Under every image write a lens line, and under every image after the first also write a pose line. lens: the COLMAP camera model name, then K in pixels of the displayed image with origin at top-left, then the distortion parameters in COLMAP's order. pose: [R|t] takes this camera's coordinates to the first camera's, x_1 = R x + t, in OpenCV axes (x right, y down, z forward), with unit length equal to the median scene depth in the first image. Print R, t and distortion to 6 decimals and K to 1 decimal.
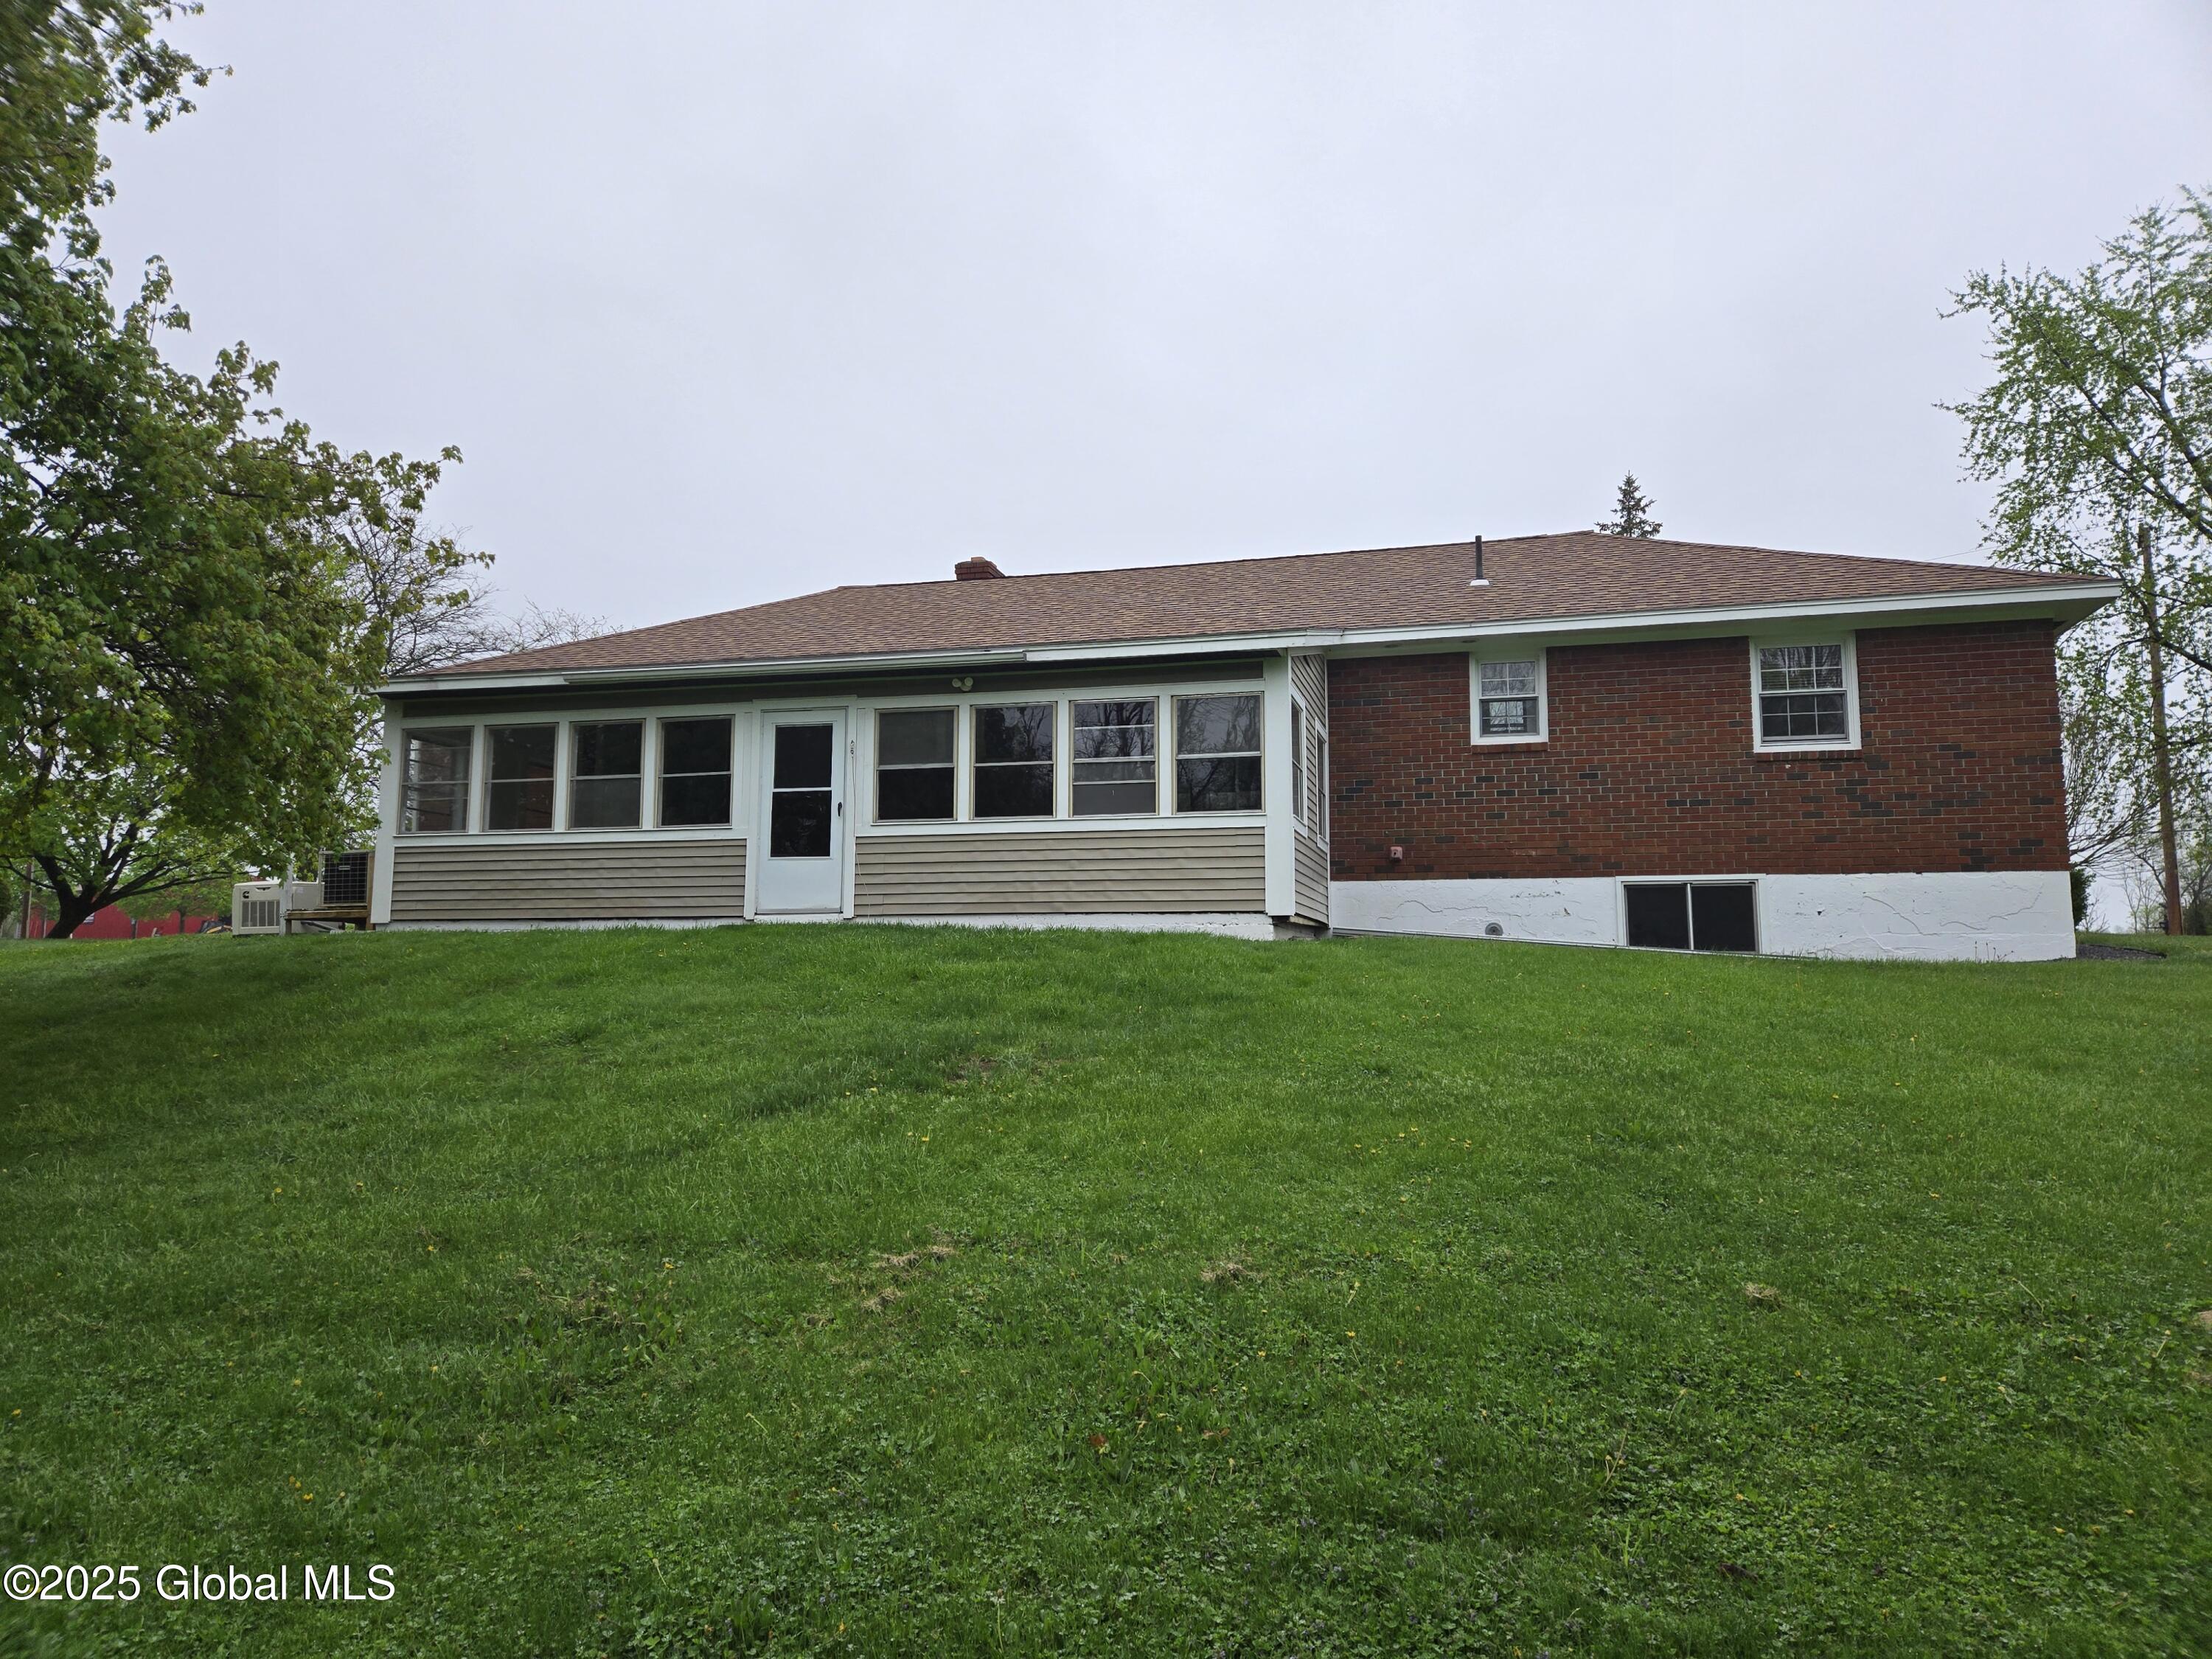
lens RADIAL K [[1480.1, 0, 1098.3], [0, 1480.1, 821.8], [0, 0, 1]] dist [0.058342, -0.072458]
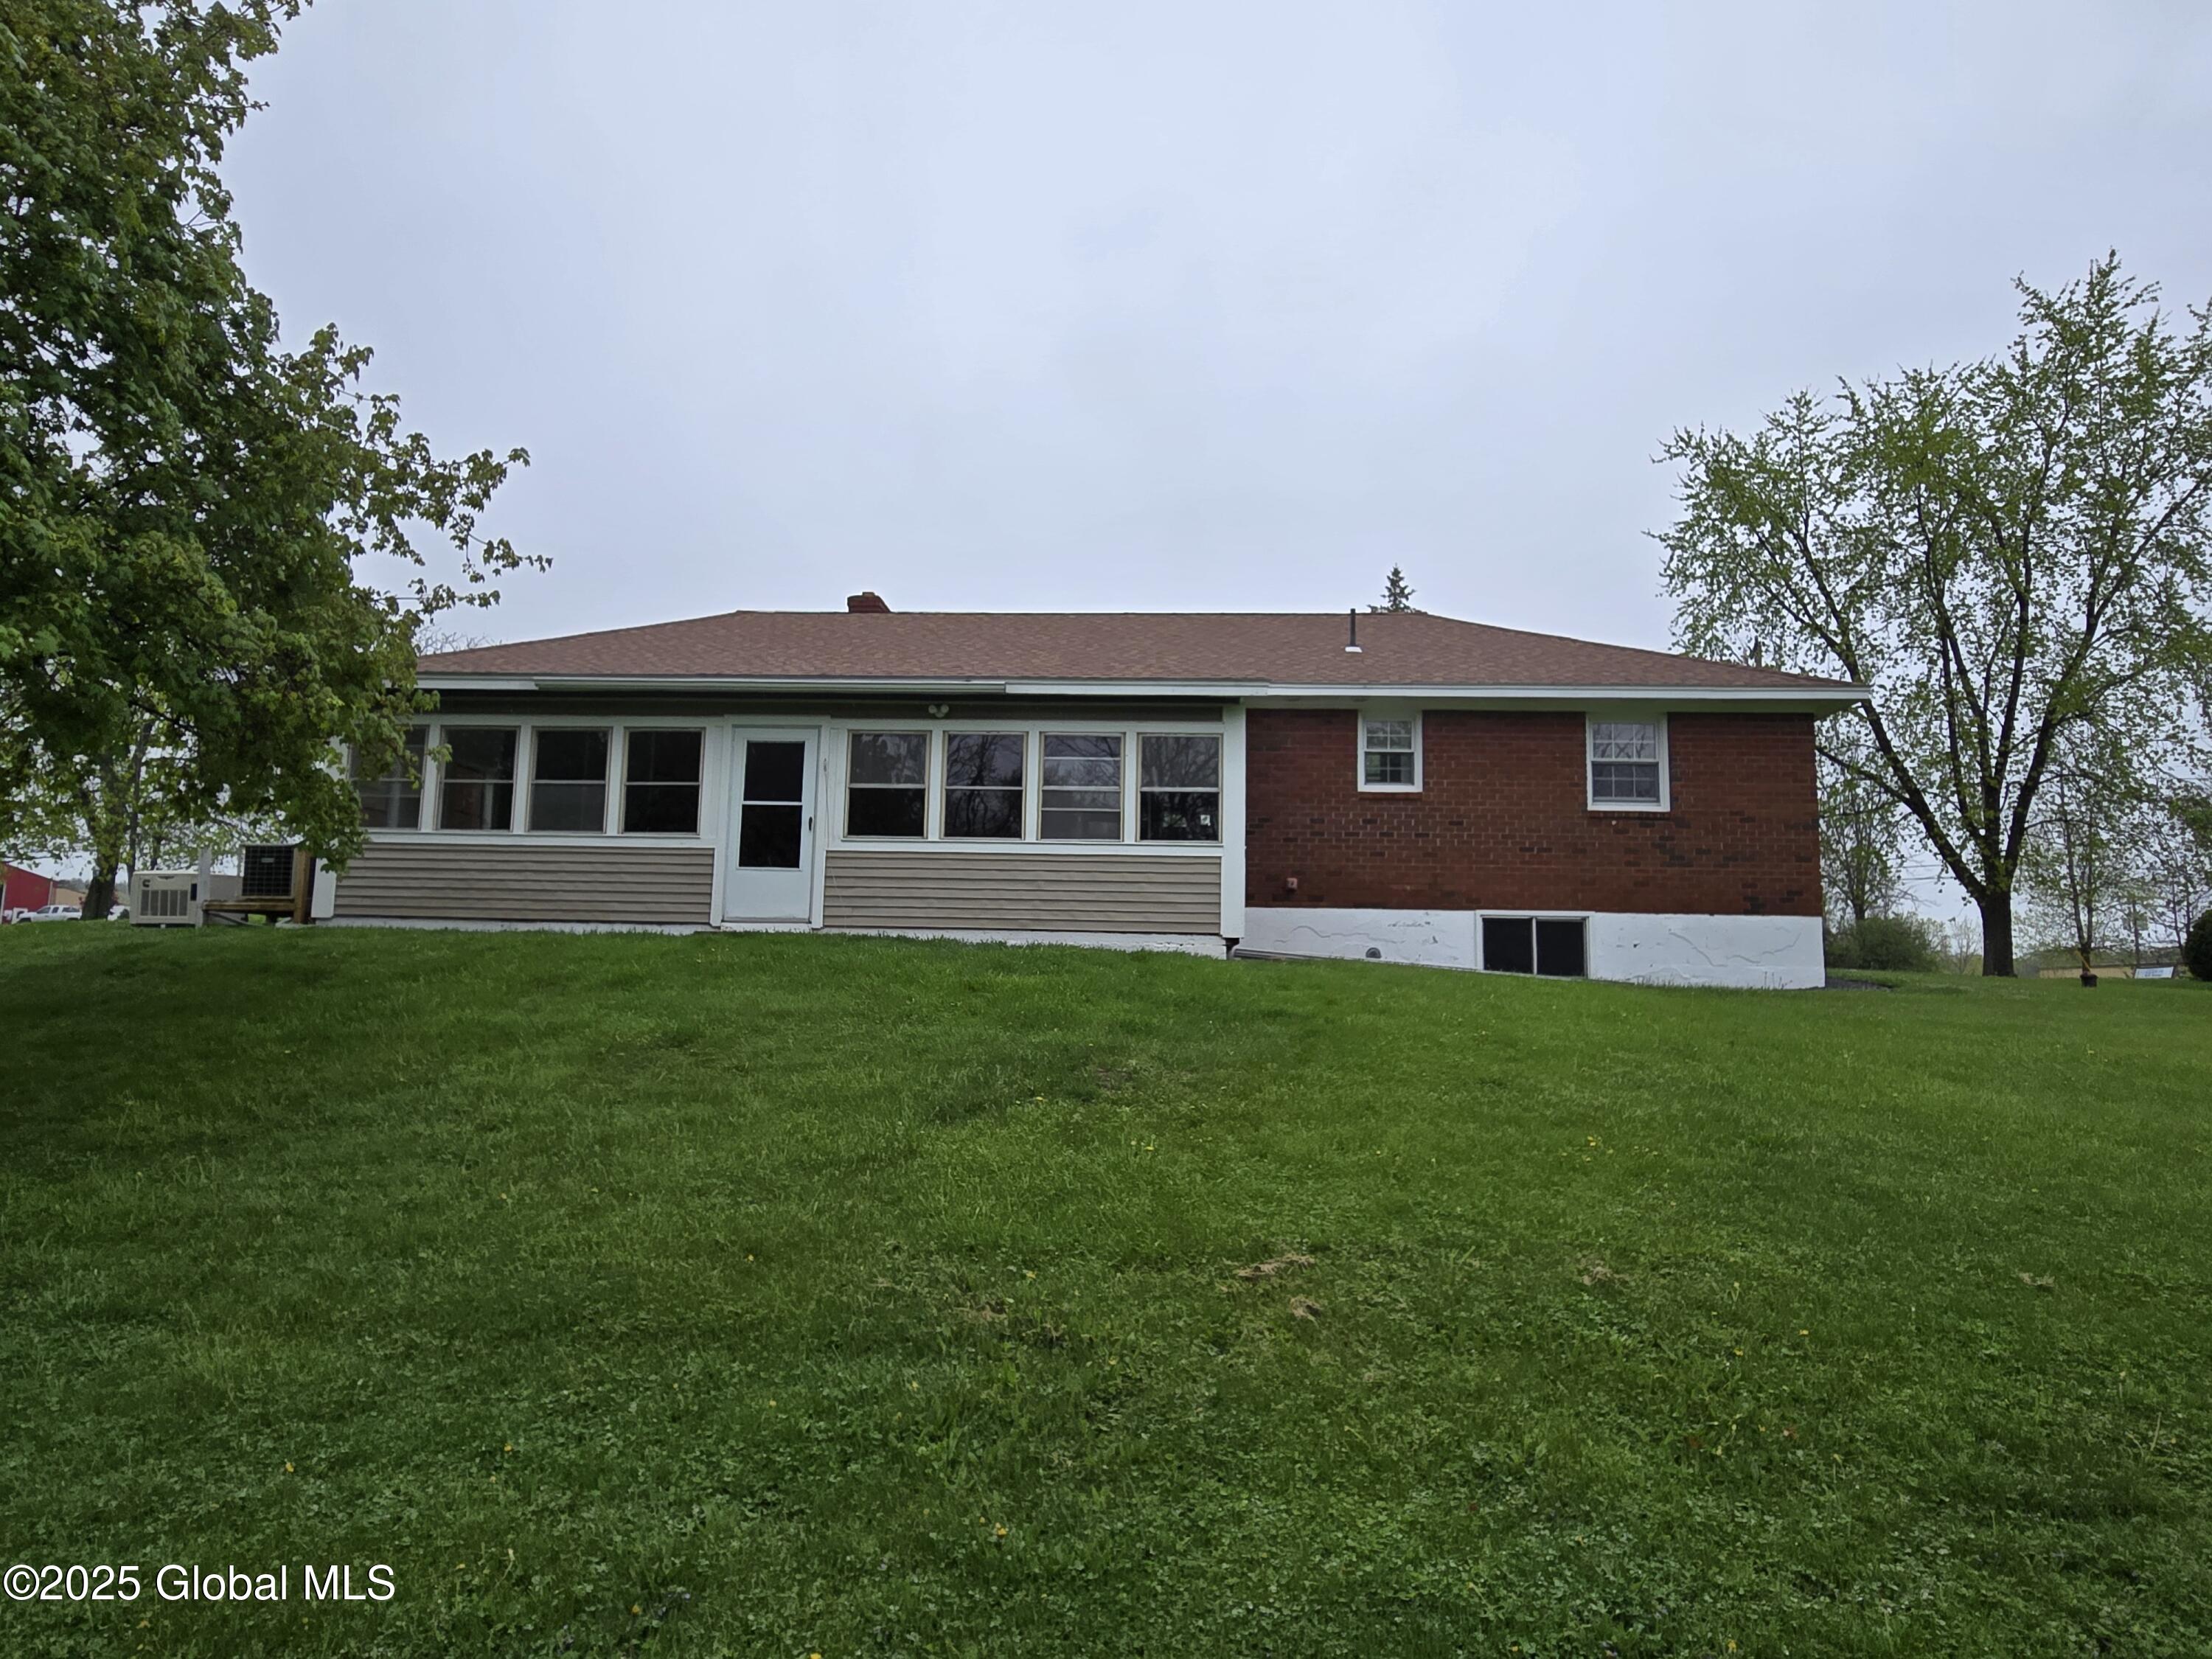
lens RADIAL K [[1340.3, 0, 1097.0], [0, 1340.3, 843.1], [0, 0, 1]] dist [-0.062375, 0.055365]
pose [[0.980184, 0.040785, 0.193846, -0.155948], [-0.040246, 0.999167, -0.006718, 0.003300], [-0.193958, -0.001216, 0.981009, 0.037486]]
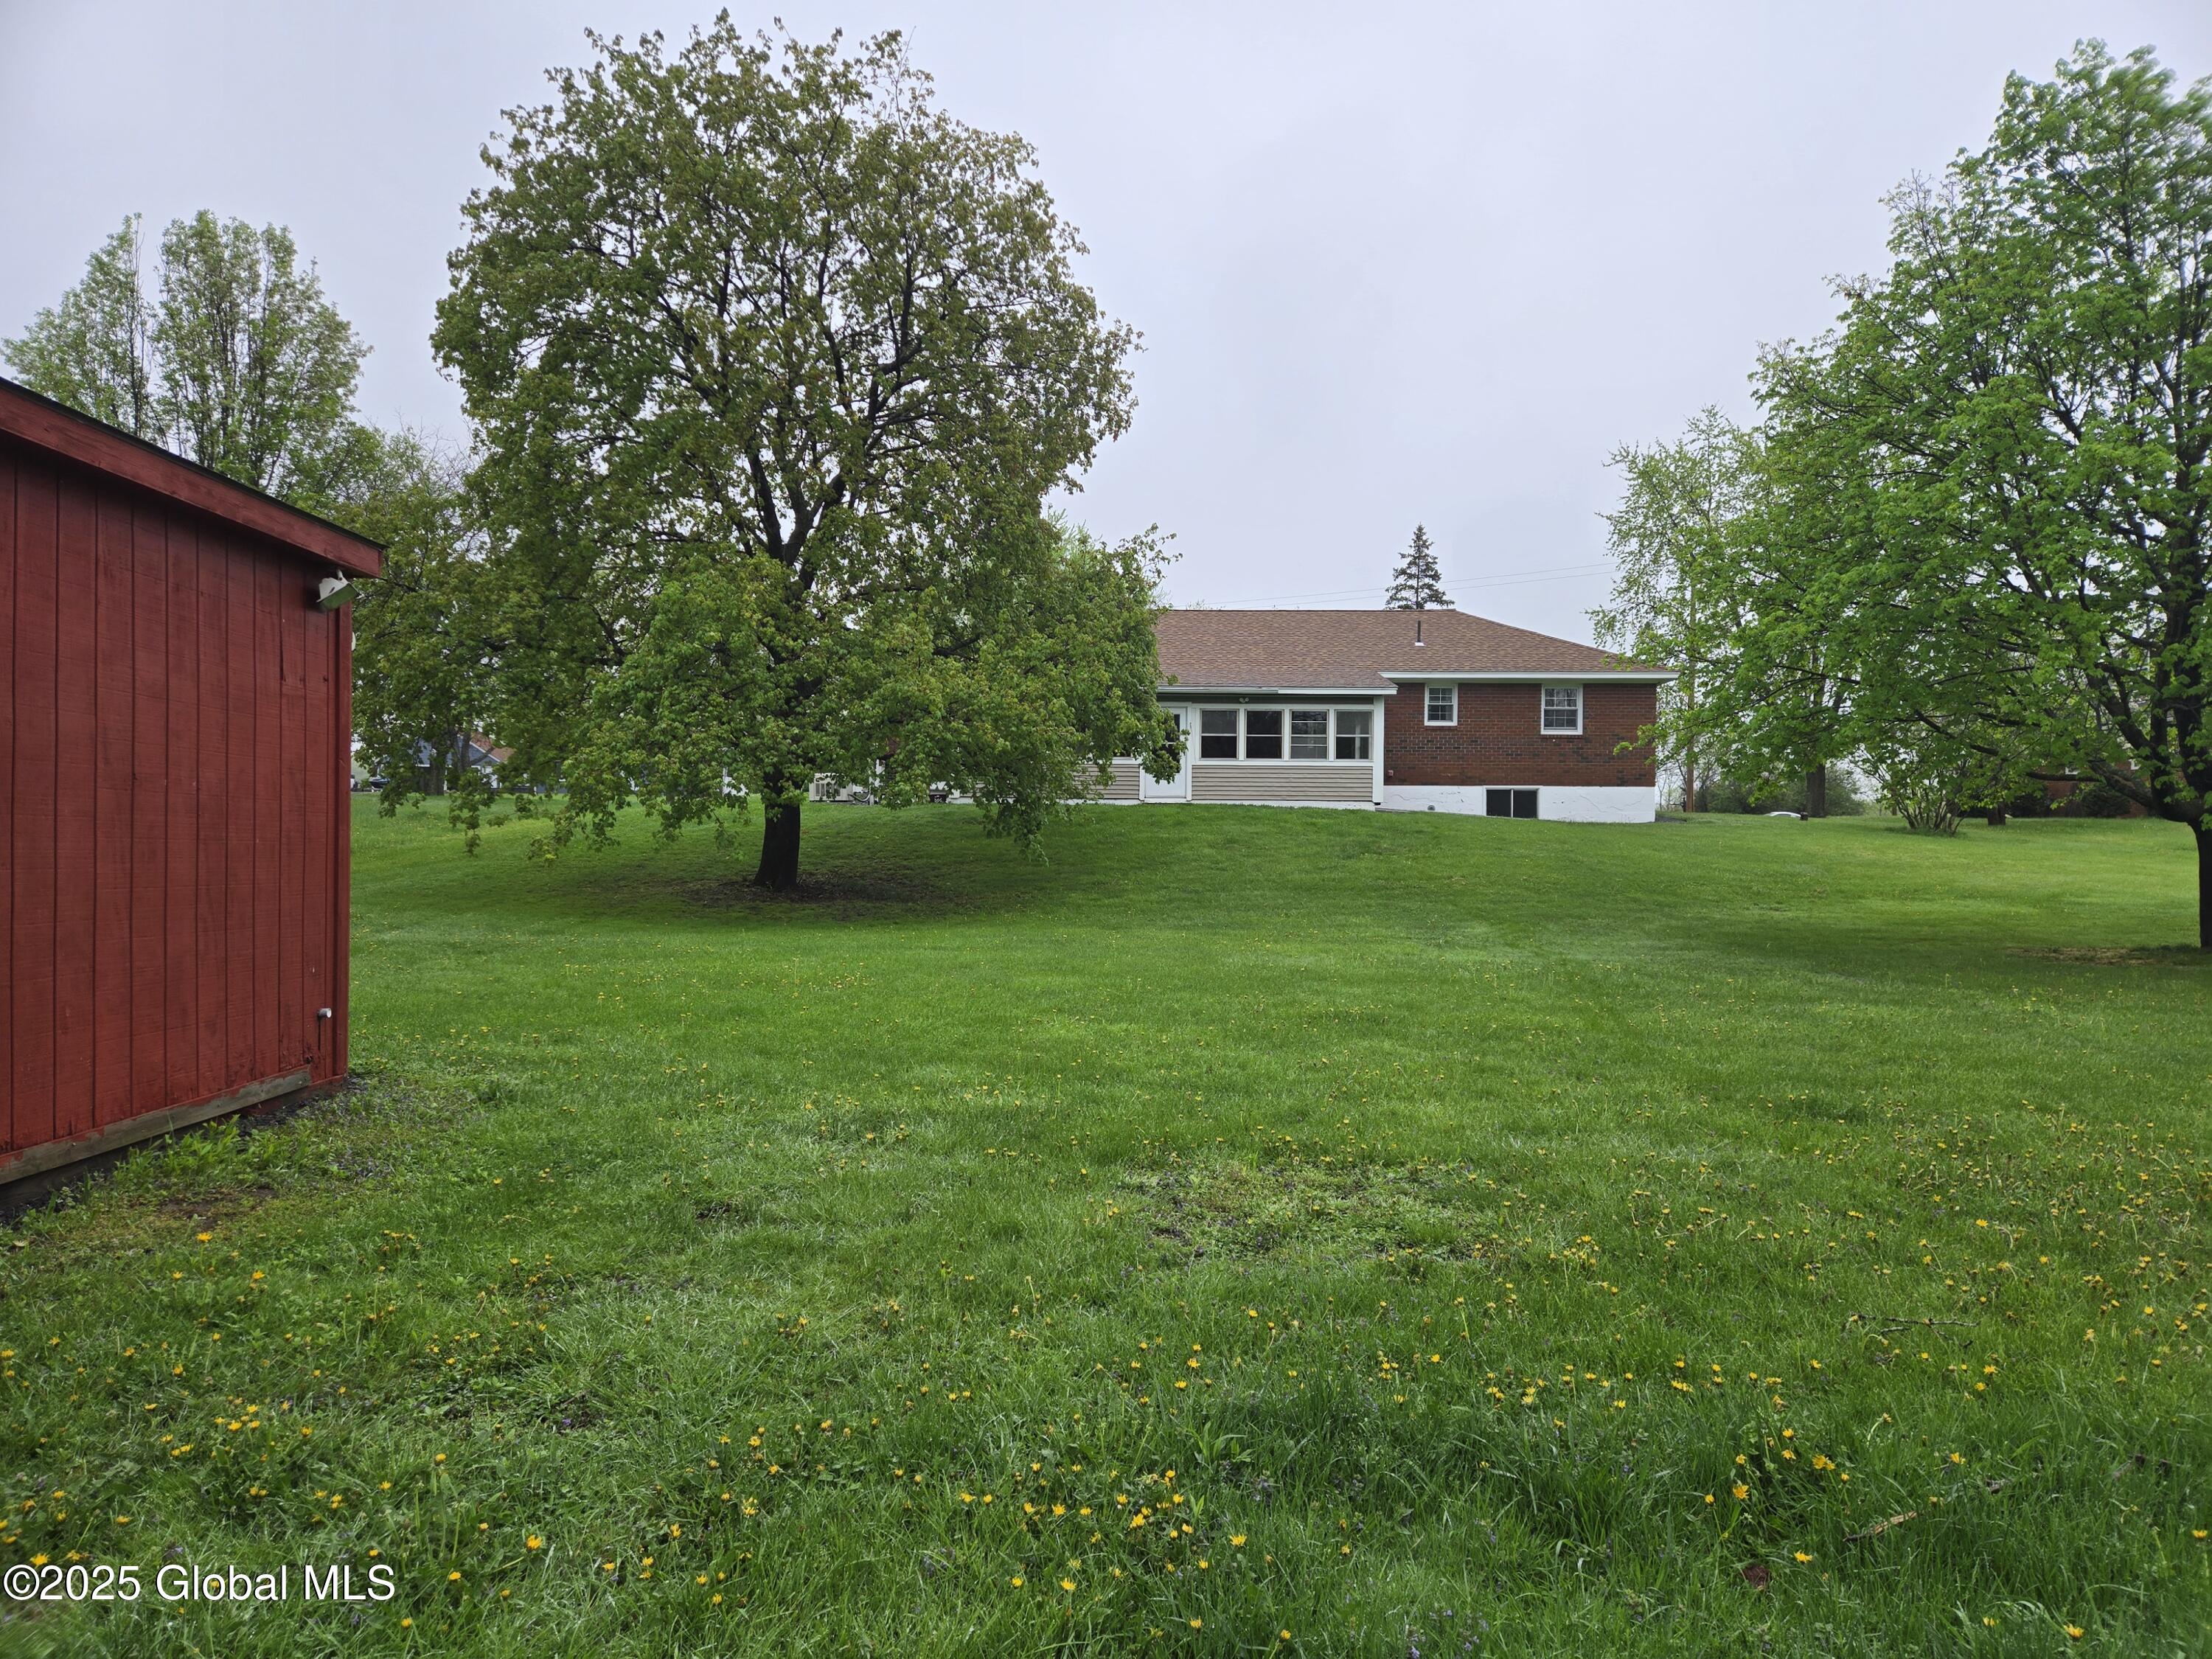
lens RADIAL K [[1465.8, 0, 1102.9], [0, 1465.8, 871.0], [0, 0, 1]] dist [0.002089, -0.000178]
pose [[0.970360, 0.000562, 0.241662, -0.823132], [-0.031318, 0.991857, 0.123447, -0.100144], [-0.239625, -0.127356, 0.962476, -1.132381]]
